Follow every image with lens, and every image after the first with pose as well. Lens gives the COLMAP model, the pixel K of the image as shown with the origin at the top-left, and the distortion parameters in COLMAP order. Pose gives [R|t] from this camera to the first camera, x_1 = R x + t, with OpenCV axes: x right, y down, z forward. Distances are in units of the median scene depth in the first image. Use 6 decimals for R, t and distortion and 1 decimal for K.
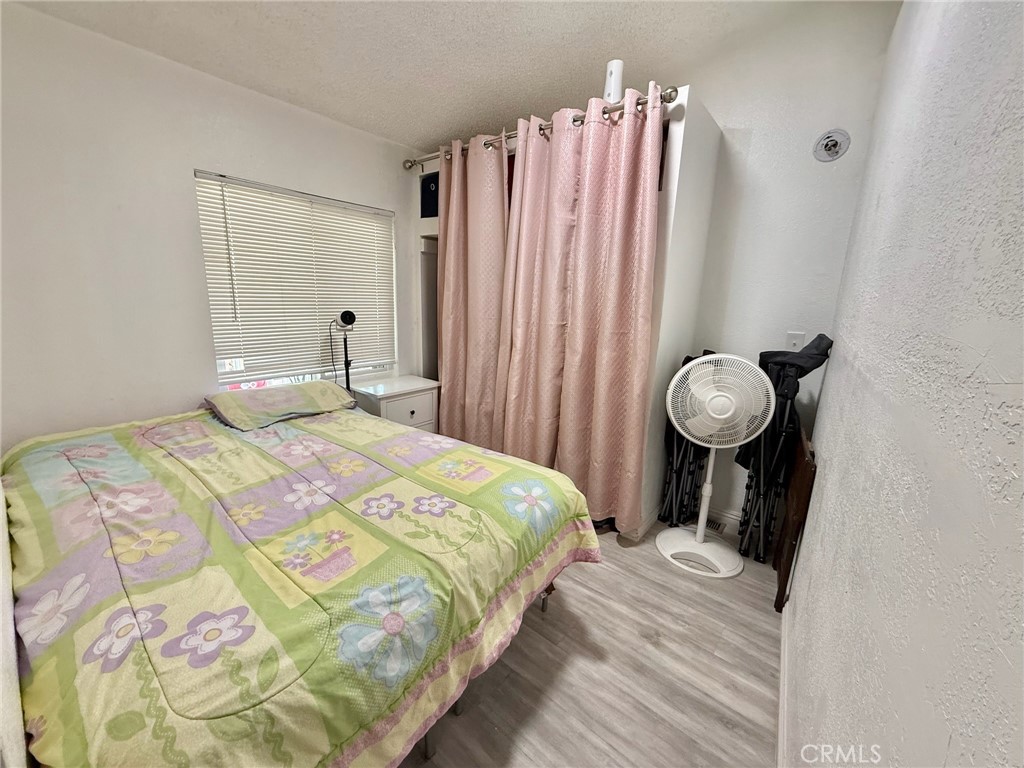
lens RADIAL K [[410.3, 0, 512.0], [0, 410.3, 384.0], [0, 0, 1]] dist [0.011362, -0.000148]
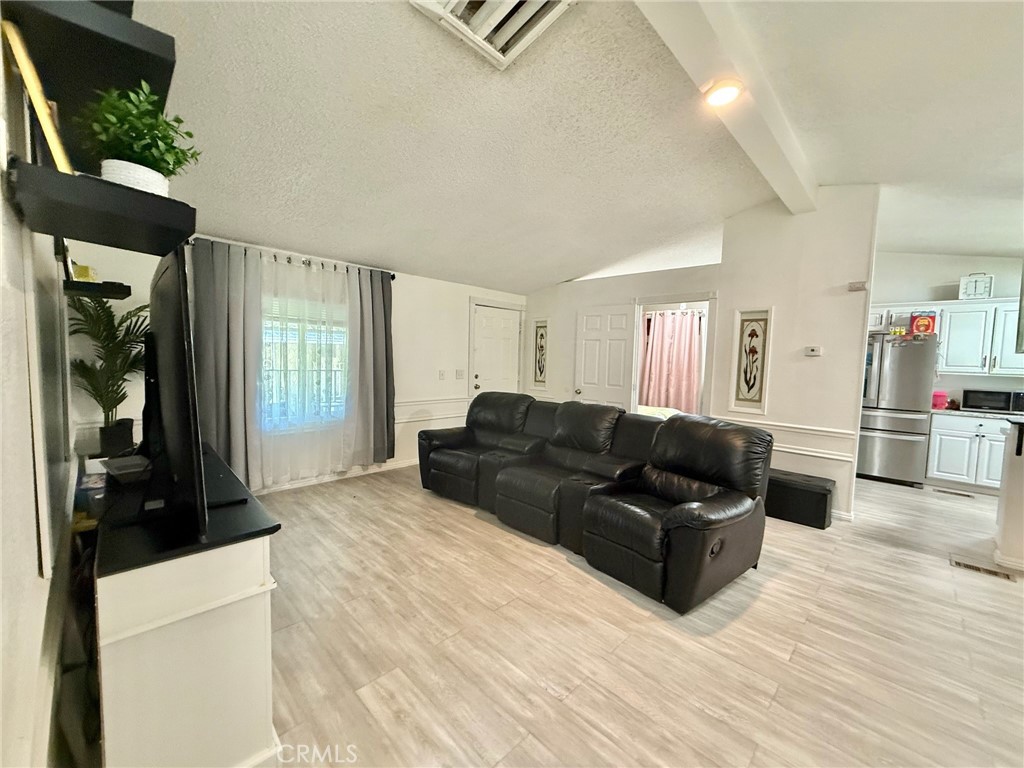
lens RADIAL K [[410.3, 0, 512.0], [0, 410.3, 384.0], [0, 0, 1]] dist [0.011362, -0.000148]
pose [[0.970264, 0.003738, -0.242019, -0.269427], [-0.040210, 0.988476, -0.145940, 0.401751], [0.238684, 0.151332, 0.959233, -2.200570]]
